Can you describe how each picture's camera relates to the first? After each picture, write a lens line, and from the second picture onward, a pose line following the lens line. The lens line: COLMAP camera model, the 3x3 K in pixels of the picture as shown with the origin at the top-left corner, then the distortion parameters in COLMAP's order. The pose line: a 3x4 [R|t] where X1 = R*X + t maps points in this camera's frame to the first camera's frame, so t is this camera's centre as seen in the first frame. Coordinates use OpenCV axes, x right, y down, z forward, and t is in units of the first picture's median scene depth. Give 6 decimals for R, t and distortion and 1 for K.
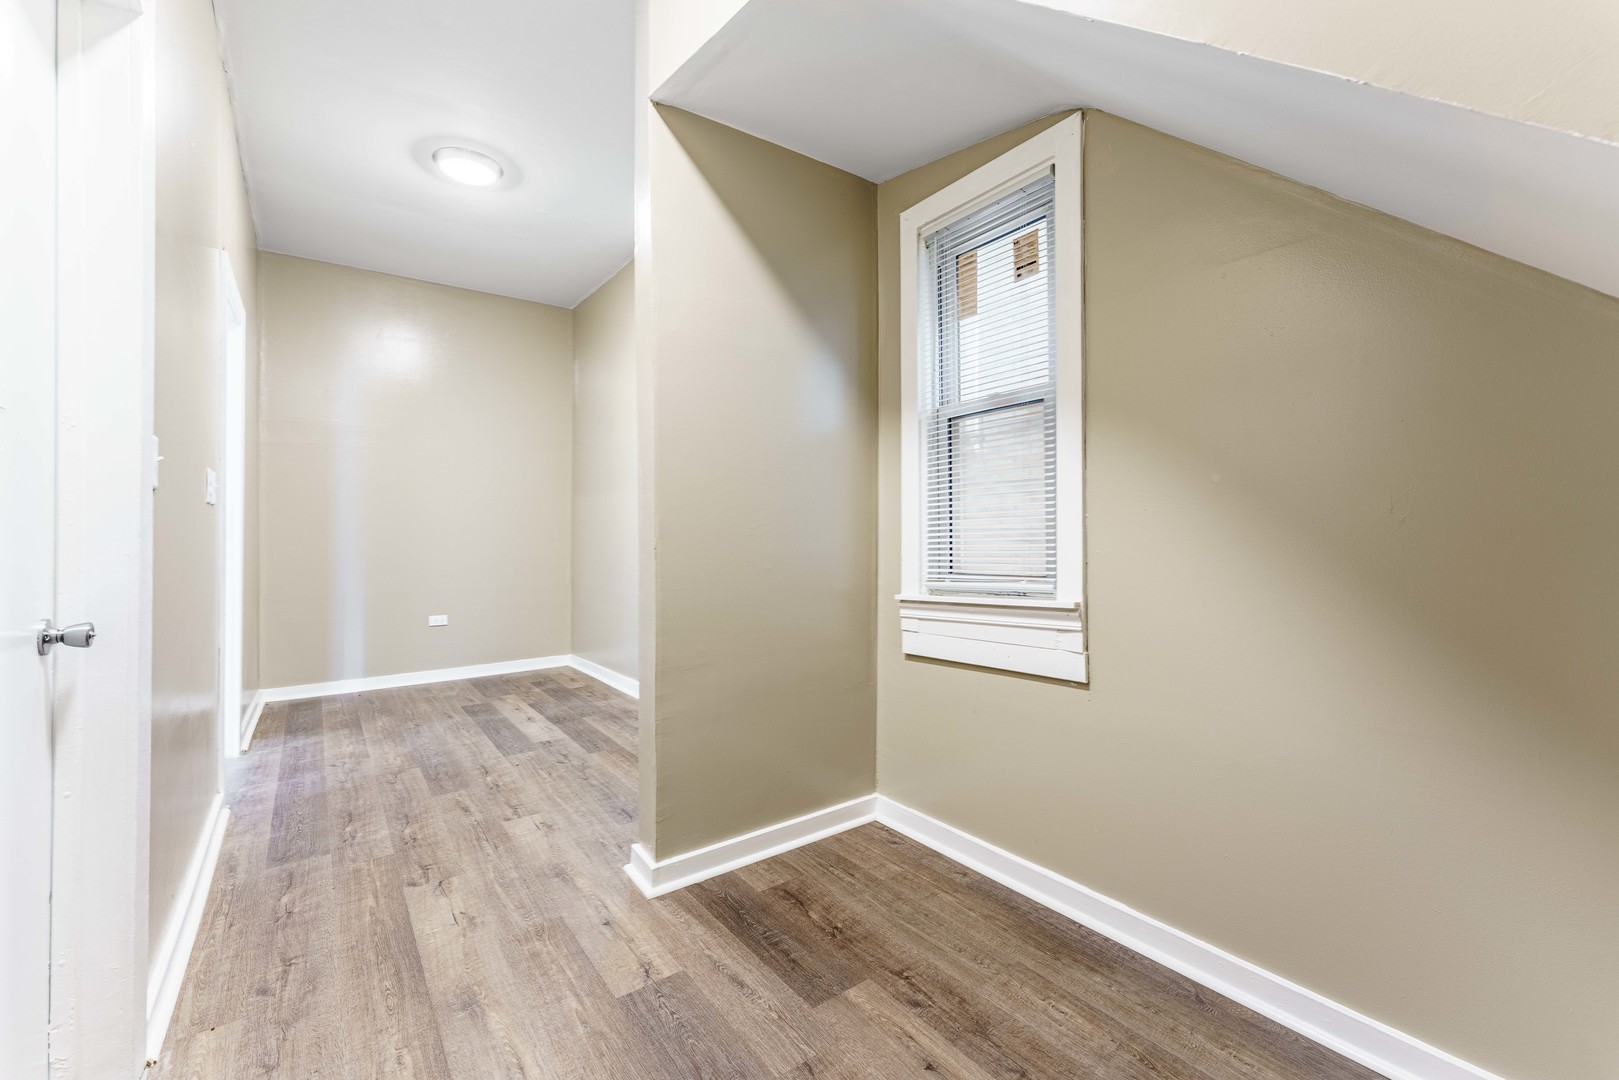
lens RADIAL K [[669.2, 0, 826.2], [0, 669.2, 542.3], [0, 0, 1]] dist [-0.004810, -0.000489]
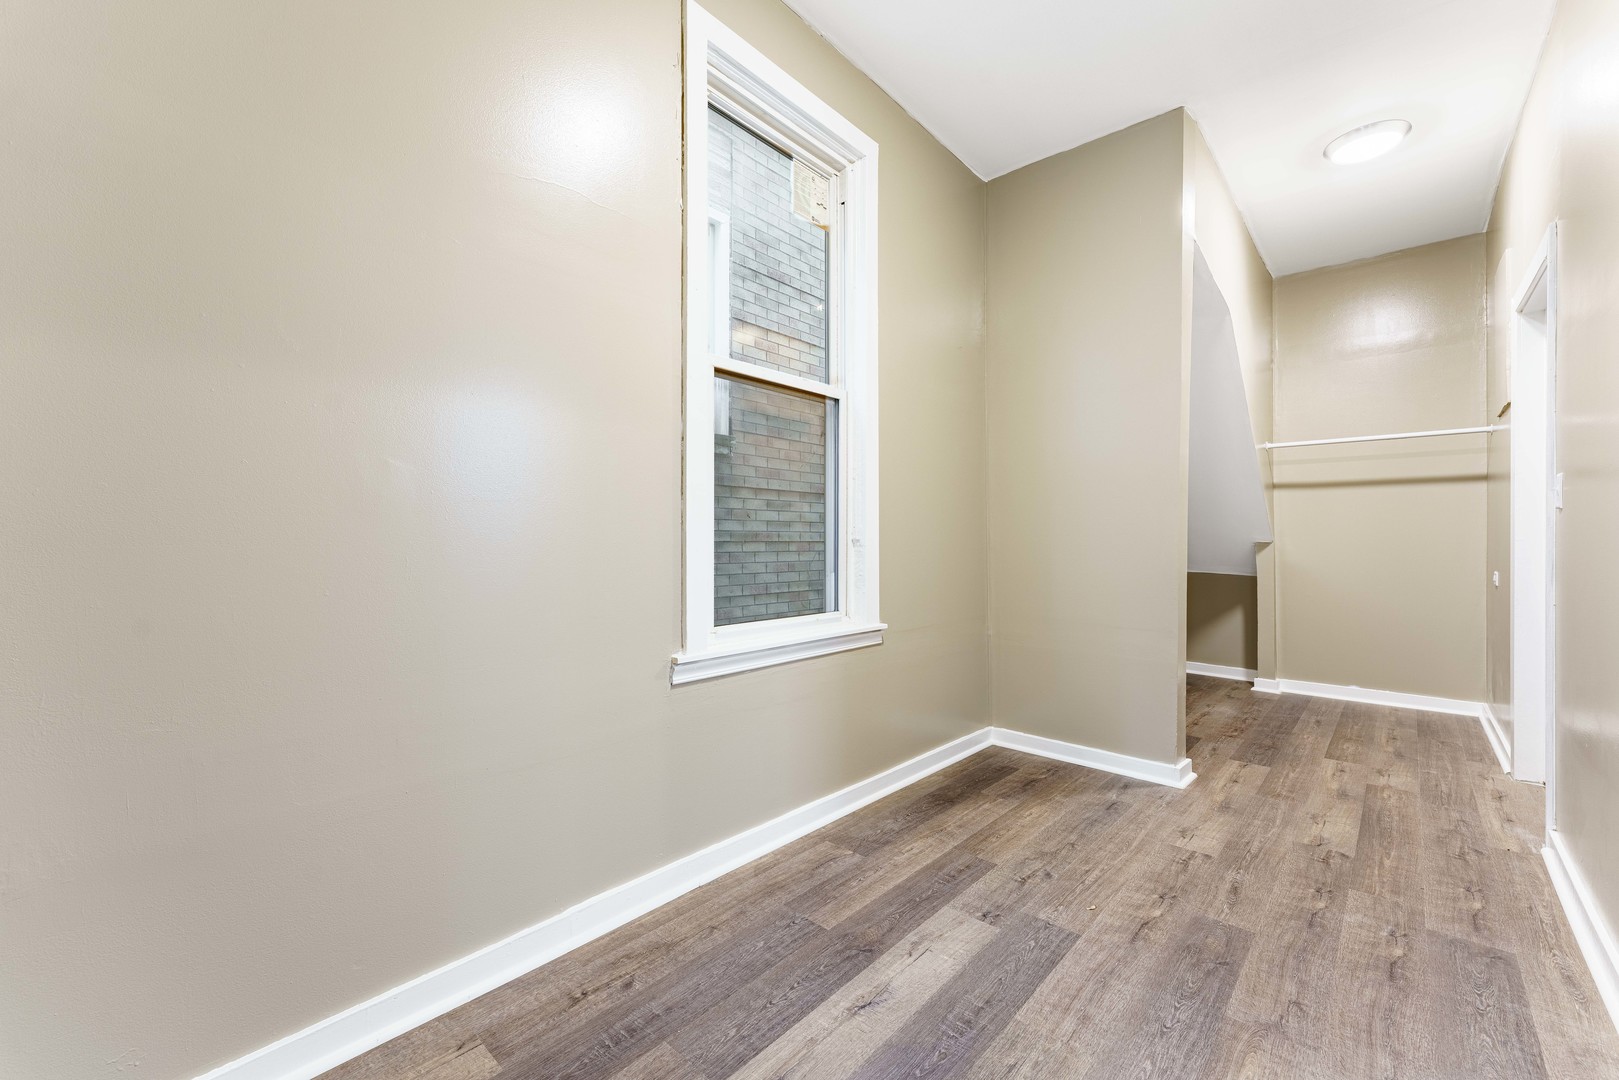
lens RADIAL K [[669.2, 0, 822.9], [0, 669.2, 533.0], [0, 0, 1]] dist [-0.004810, -0.000489]
pose [[-0.195080, 0.010354, 0.980733, -1.307596], [0.010699, 0.999907, -0.008428, -0.006595], [-0.980729, 0.008849, -0.195172, 1.751242]]
